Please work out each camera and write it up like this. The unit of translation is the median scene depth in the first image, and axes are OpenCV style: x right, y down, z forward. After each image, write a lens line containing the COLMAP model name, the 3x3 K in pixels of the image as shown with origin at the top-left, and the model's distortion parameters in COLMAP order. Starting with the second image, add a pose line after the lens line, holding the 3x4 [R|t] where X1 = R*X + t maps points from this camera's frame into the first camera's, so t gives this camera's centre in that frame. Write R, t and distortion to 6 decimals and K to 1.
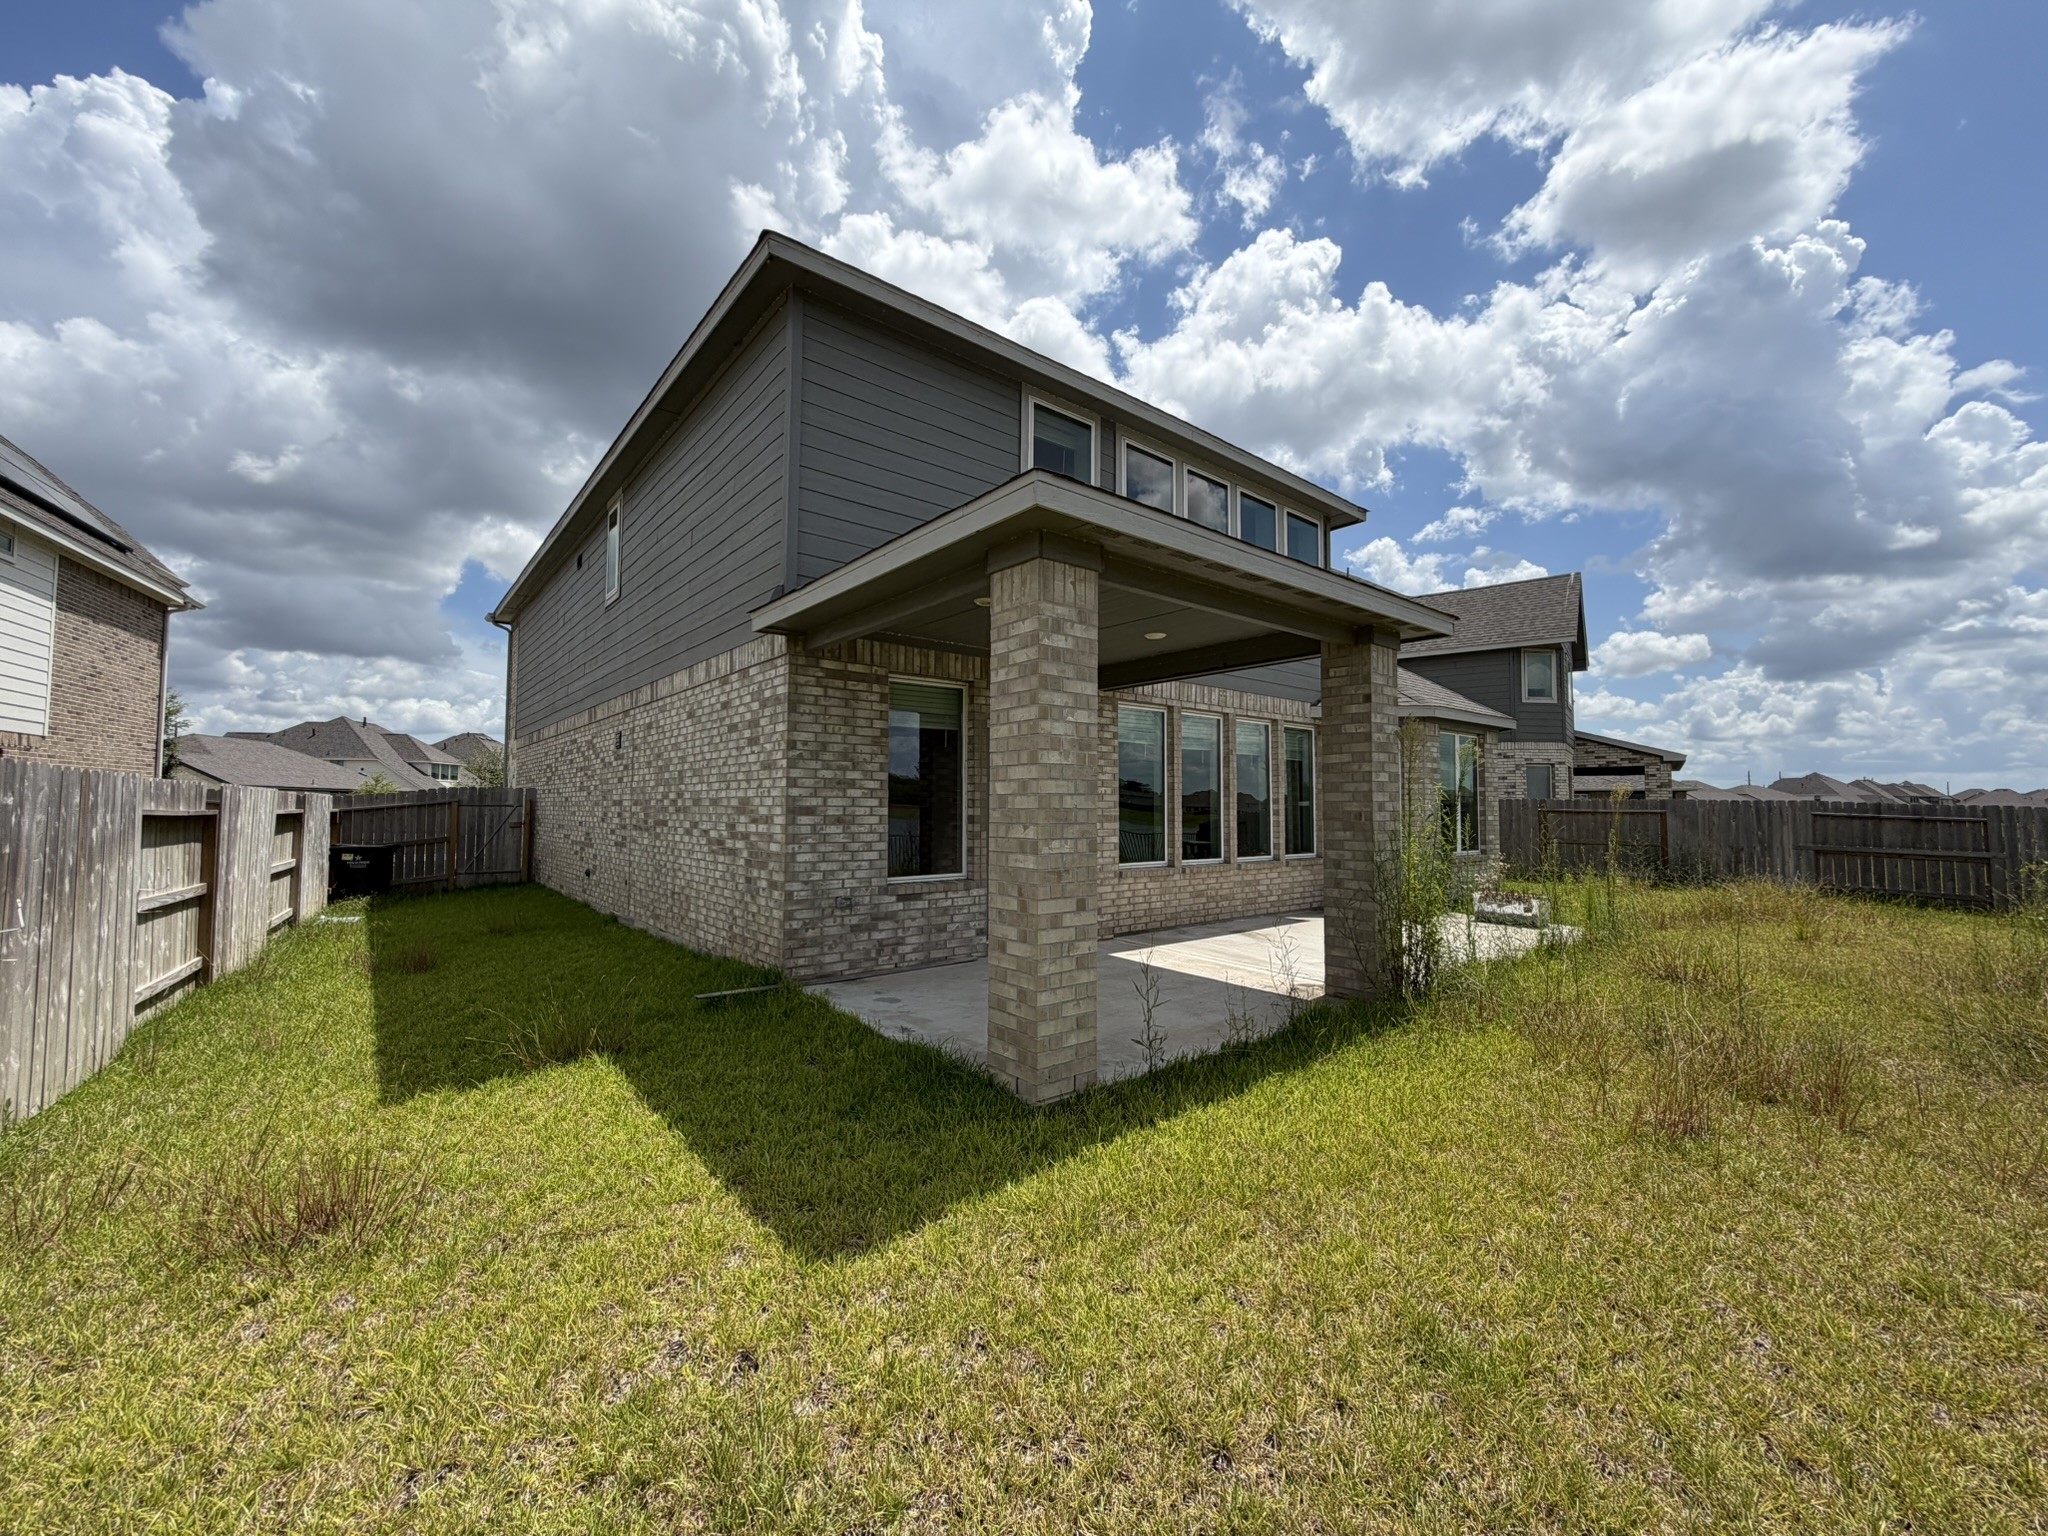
lens RADIAL K [[804.1, 0, 1015.2], [0, 804.1, 756.8], [0, 0, 1]] dist [0.000956, 0.000209]
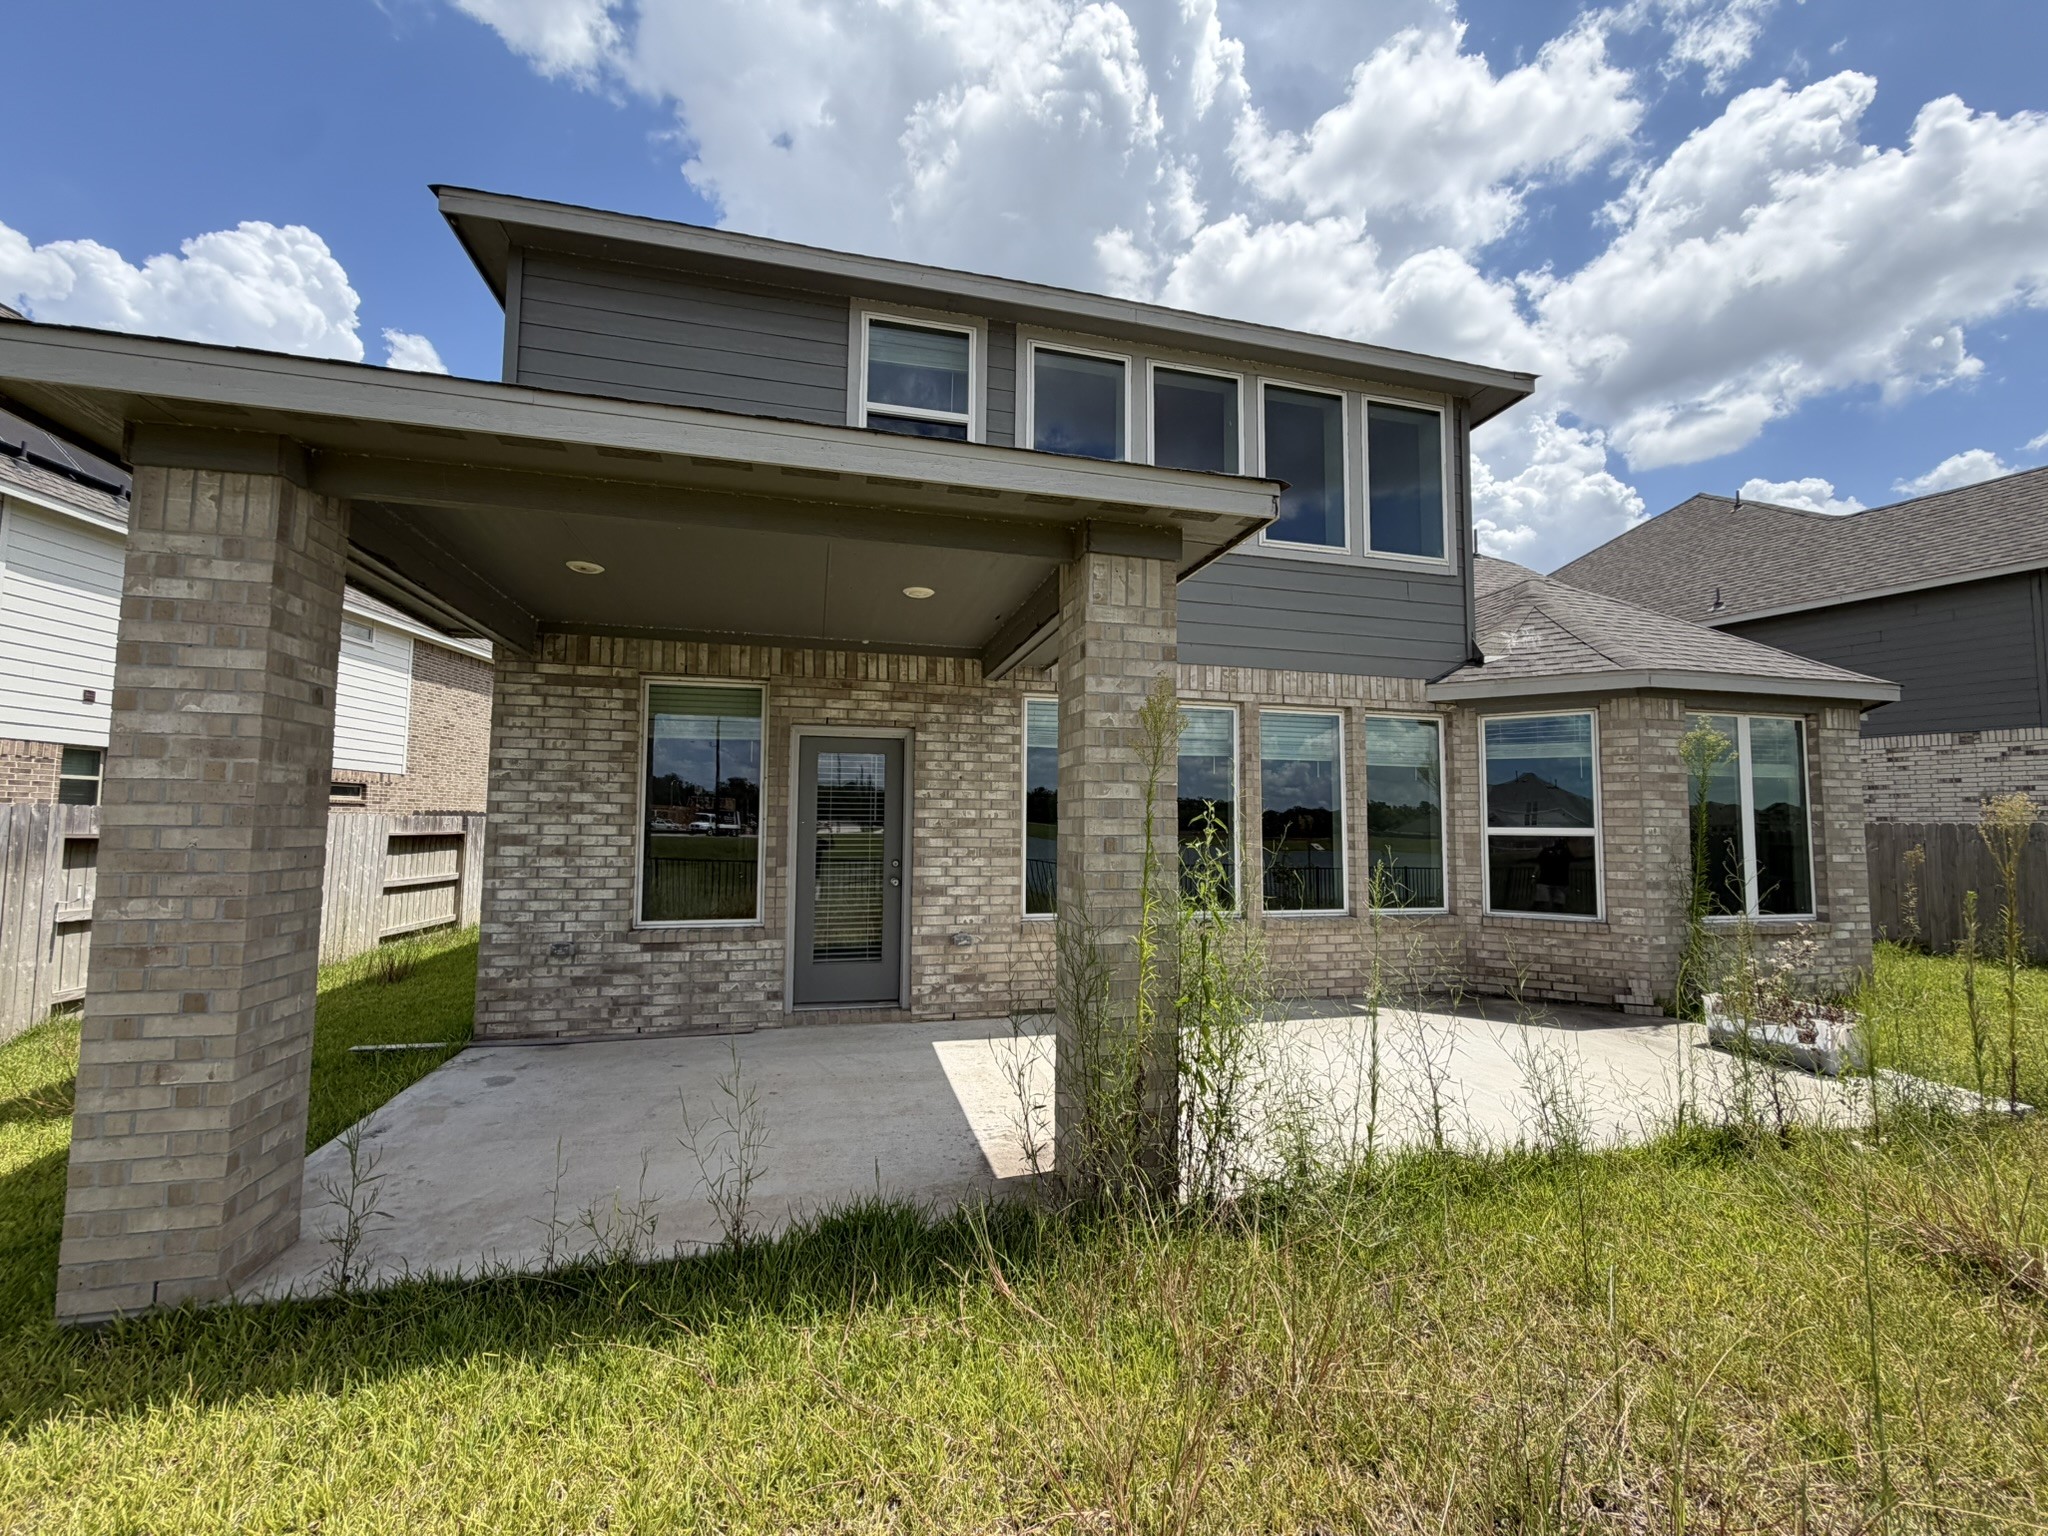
lens RADIAL K [[811.8, 0, 1017.2], [0, 811.8, 770.1], [0, 0, 1]] dist [0.009604, -0.005138]
pose [[0.904557, -0.025481, -0.425590, 0.571443], [0.021748, 0.999671, -0.013628, 0.015187], [0.425797, 0.003072, 0.904814, 0.422922]]
